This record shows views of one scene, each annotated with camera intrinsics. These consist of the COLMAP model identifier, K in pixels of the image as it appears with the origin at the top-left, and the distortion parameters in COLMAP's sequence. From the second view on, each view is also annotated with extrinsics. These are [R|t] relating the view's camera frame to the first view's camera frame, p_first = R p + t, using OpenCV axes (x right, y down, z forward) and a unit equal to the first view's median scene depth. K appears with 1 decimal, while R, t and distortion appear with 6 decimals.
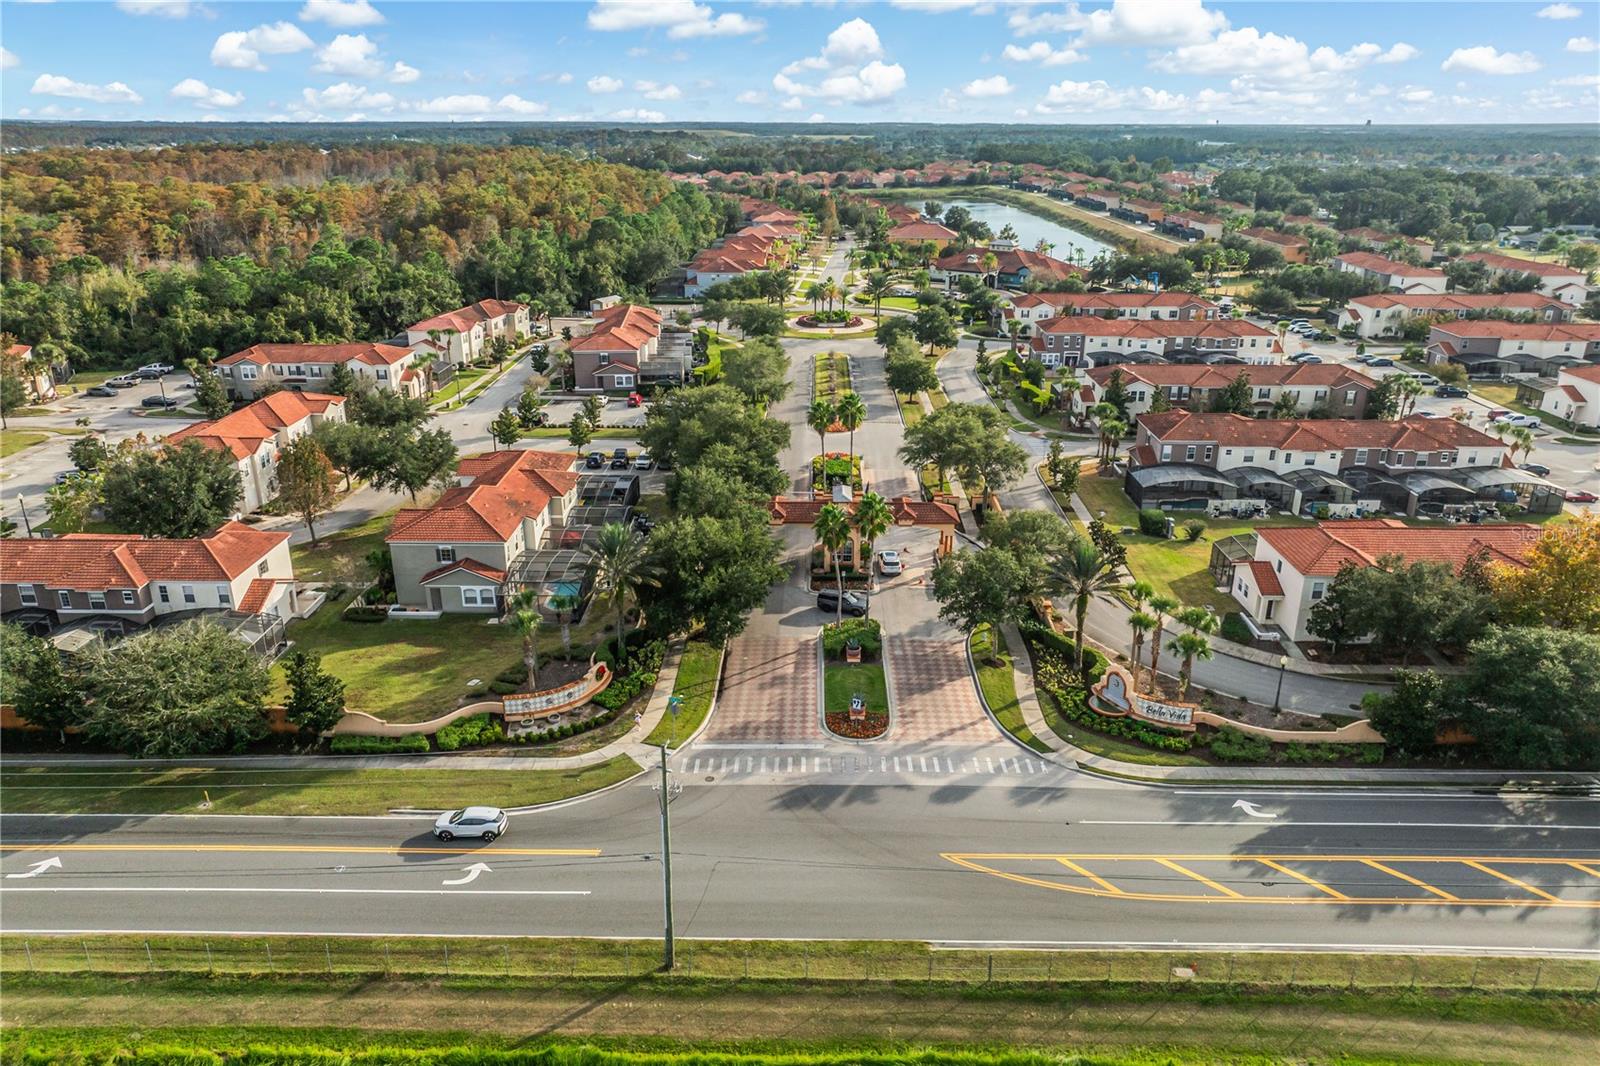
lens RADIAL K [[1101.8, 0, 800.0], [0, 1101.8, 533.0], [0, 0, 1]] dist [0.029340, -0.044322]
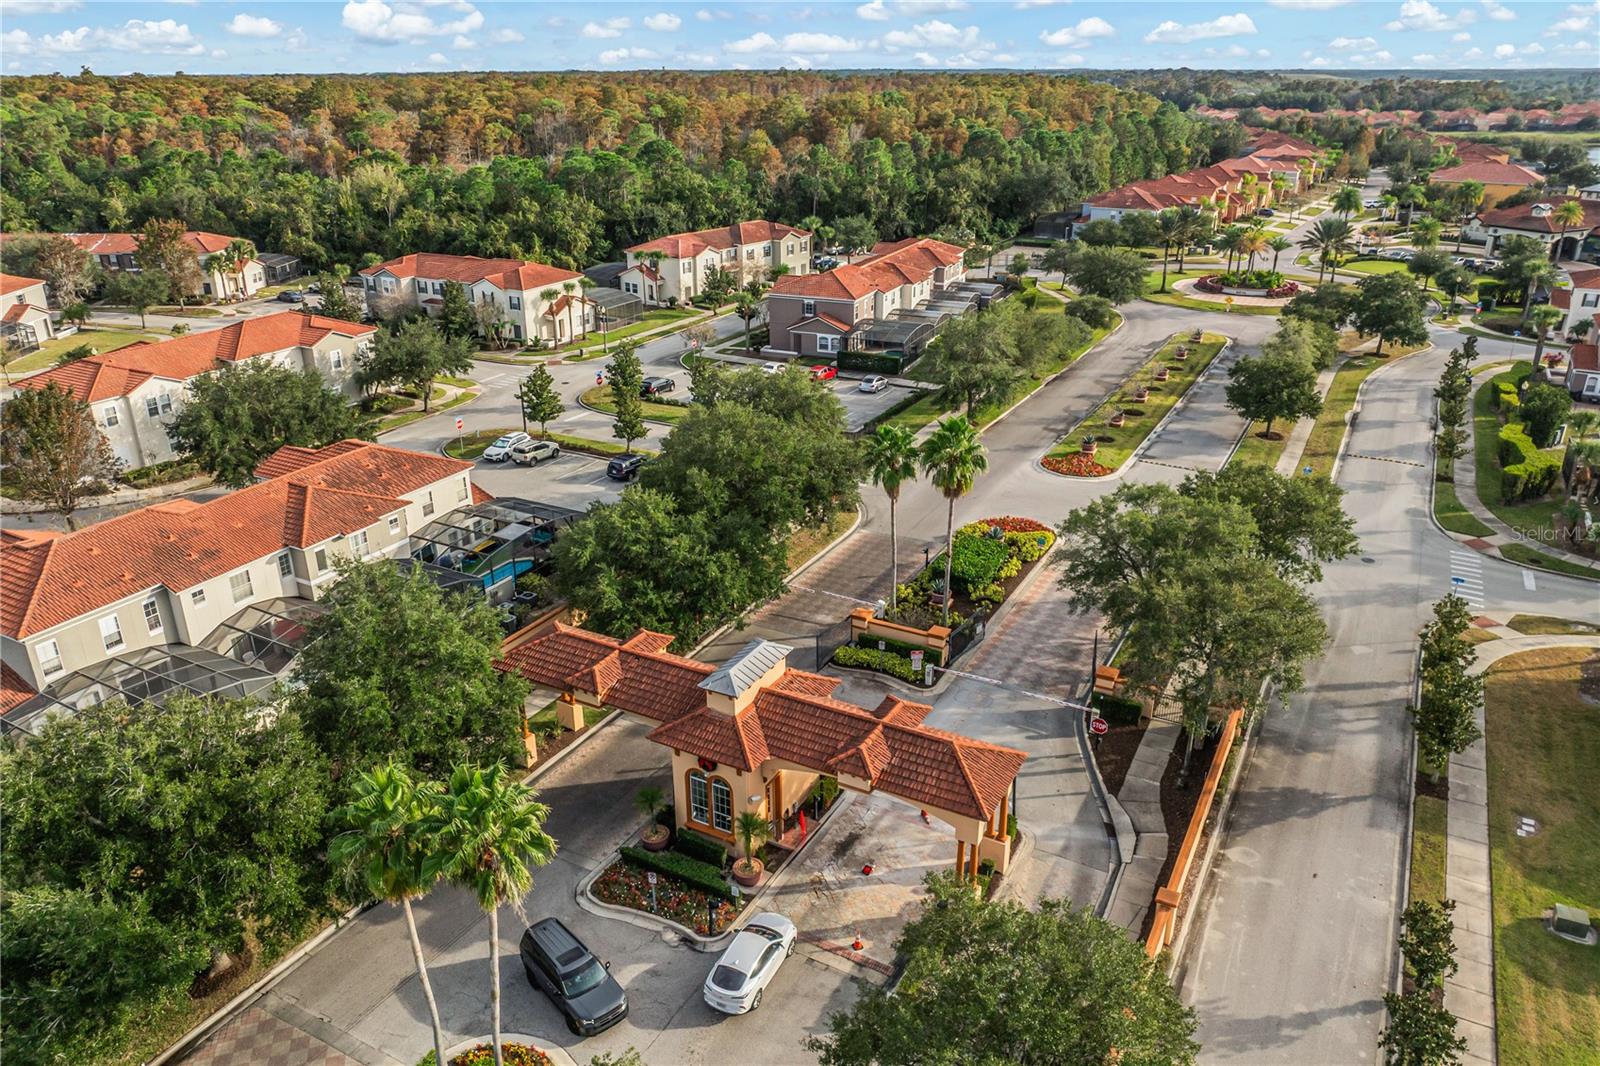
lens RADIAL K [[1128.9, 0, 802.5], [0, 1128.9, 524.3], [0, 0, 1]] dist [-0.030086, 0.025898]
pose [[0.886023, 0.171147, -0.430896, 0.110753], [-0.158805, 0.985184, 0.064764, -0.056900], [0.435596, 0.011046, 0.900074, 0.300425]]
